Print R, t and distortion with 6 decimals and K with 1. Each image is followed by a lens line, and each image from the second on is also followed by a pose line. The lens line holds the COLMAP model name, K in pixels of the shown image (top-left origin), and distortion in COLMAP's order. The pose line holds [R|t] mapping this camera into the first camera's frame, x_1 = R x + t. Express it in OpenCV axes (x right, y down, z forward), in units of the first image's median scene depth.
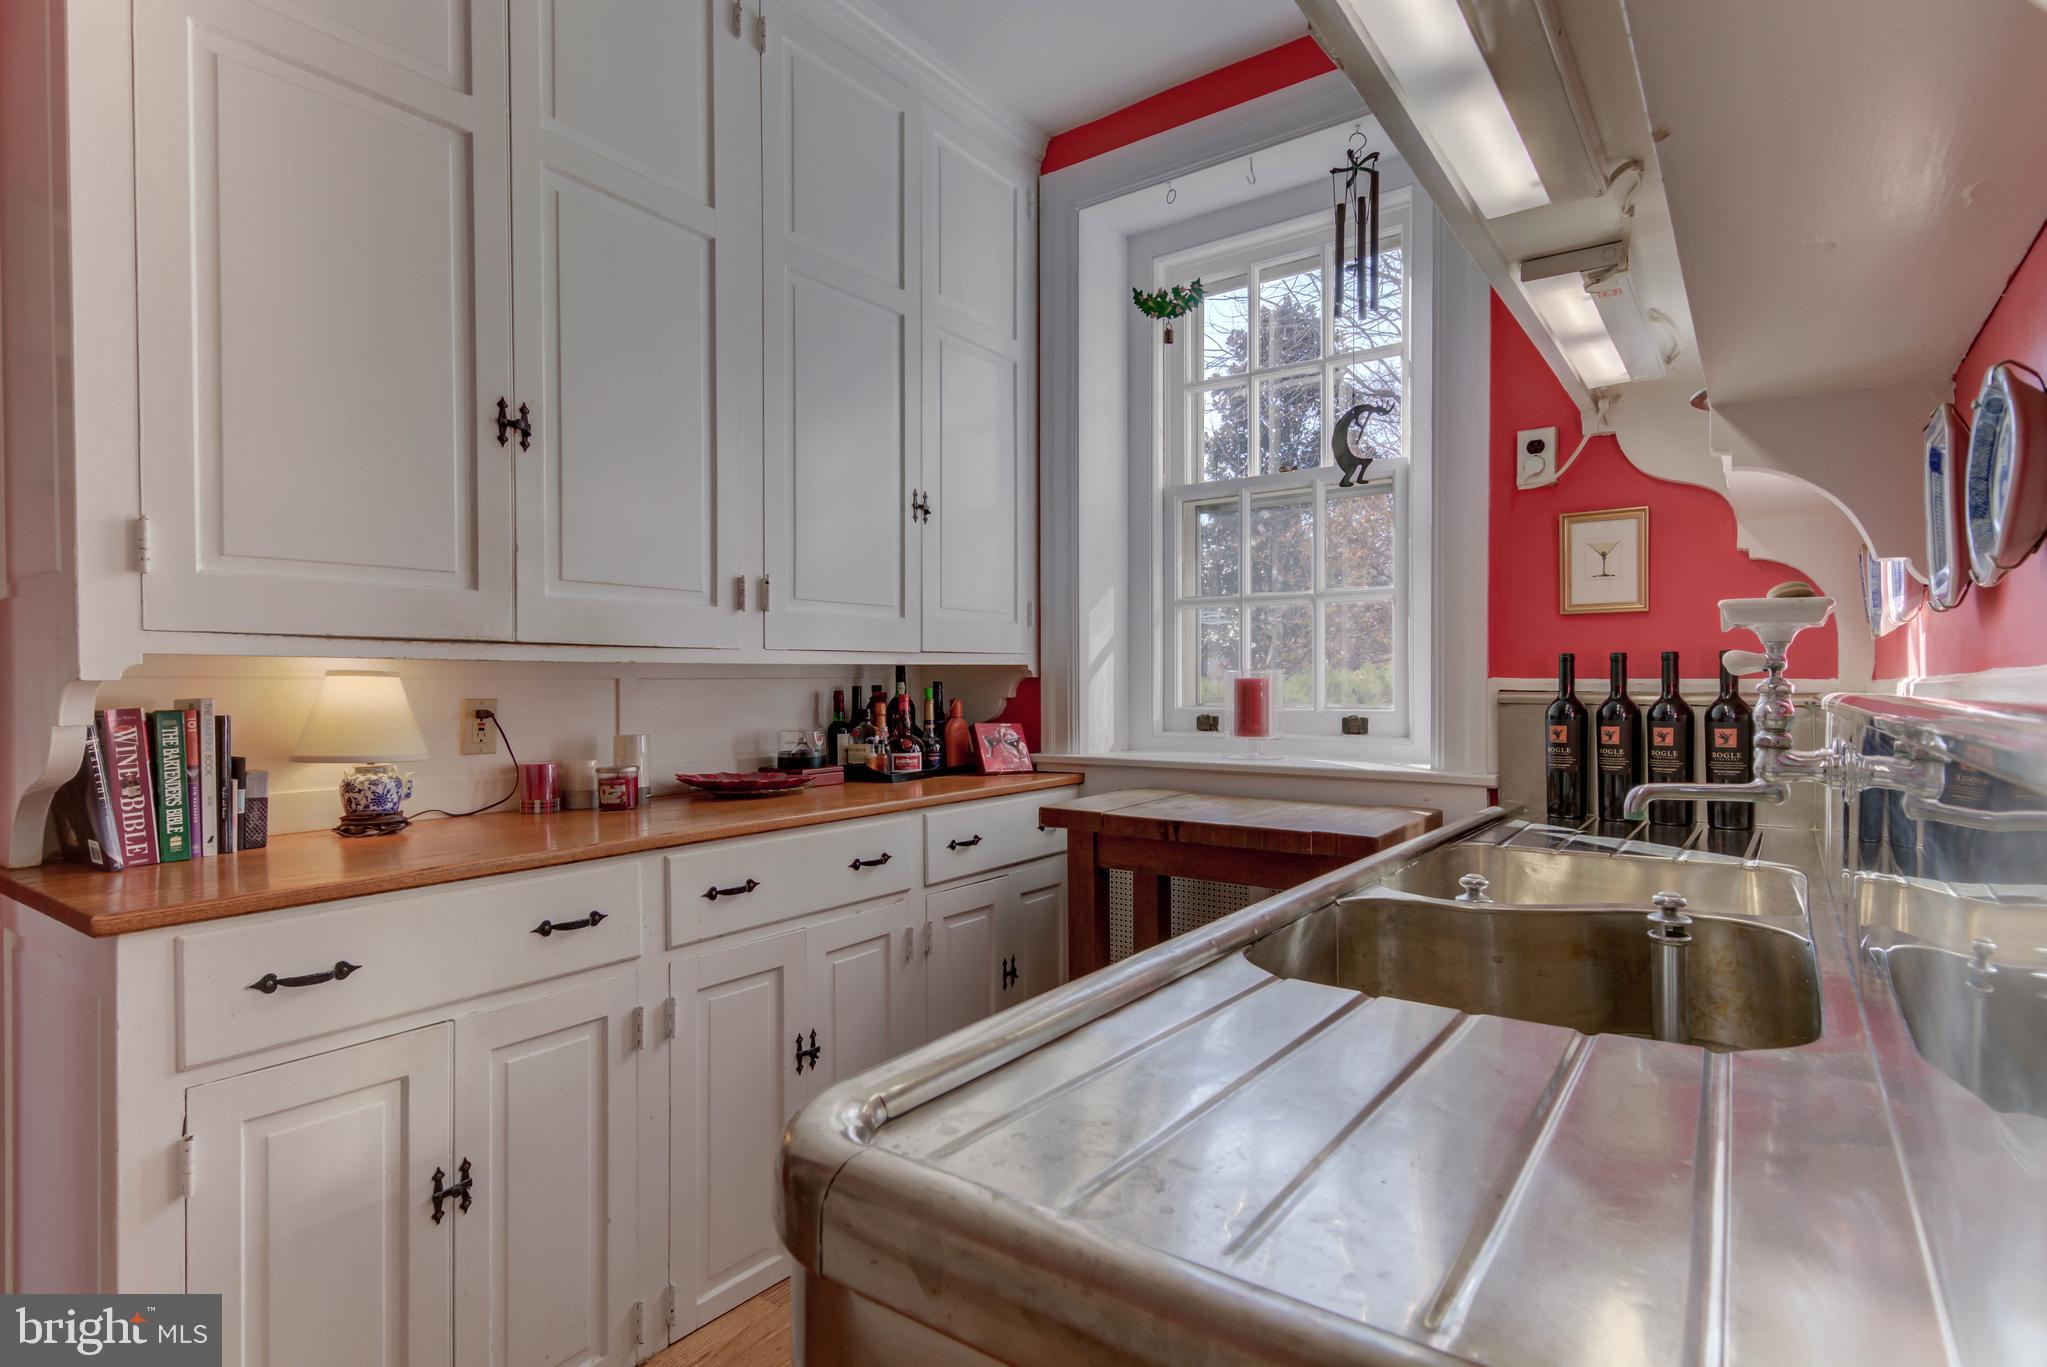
lens RADIAL K [[1025.6, 0, 1022.8], [0, 1025.6, 690.2], [0, 0, 1]] dist [0.027538, -0.012612]
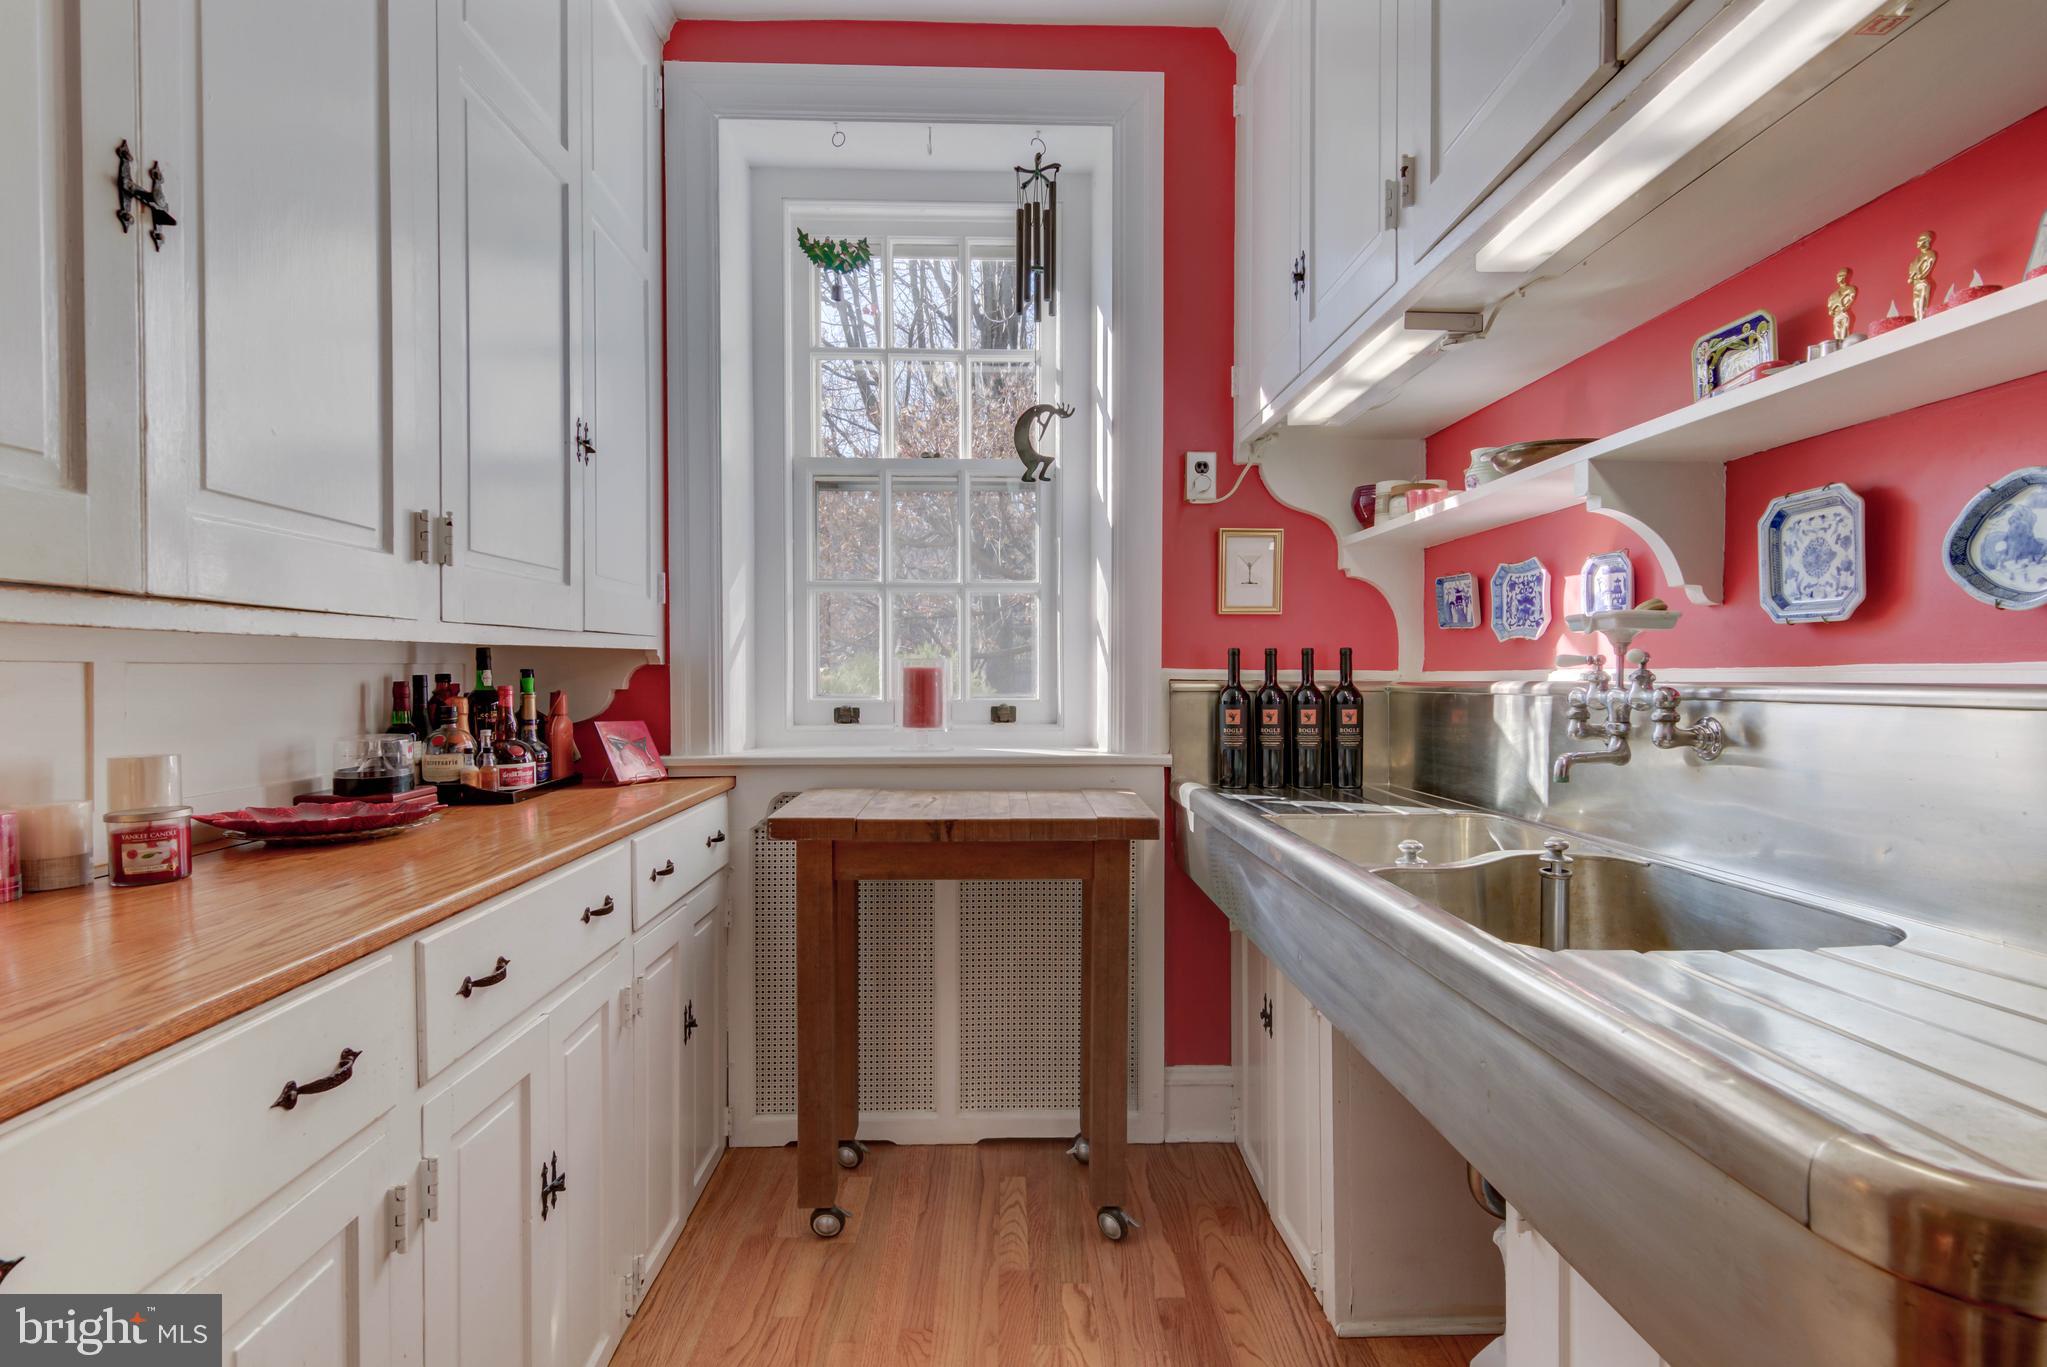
lens RADIAL K [[1025.6, 0, 1022.8], [0, 1025.6, 690.2], [0, 0, 1]] dist [0.027538, -0.012612]
pose [[0.790582, -0.007923, 0.612305, -0.325703], [0.001574, 0.999939, 0.010907, -0.000719], [-0.612354, -0.007659, 0.790547, 0.194233]]
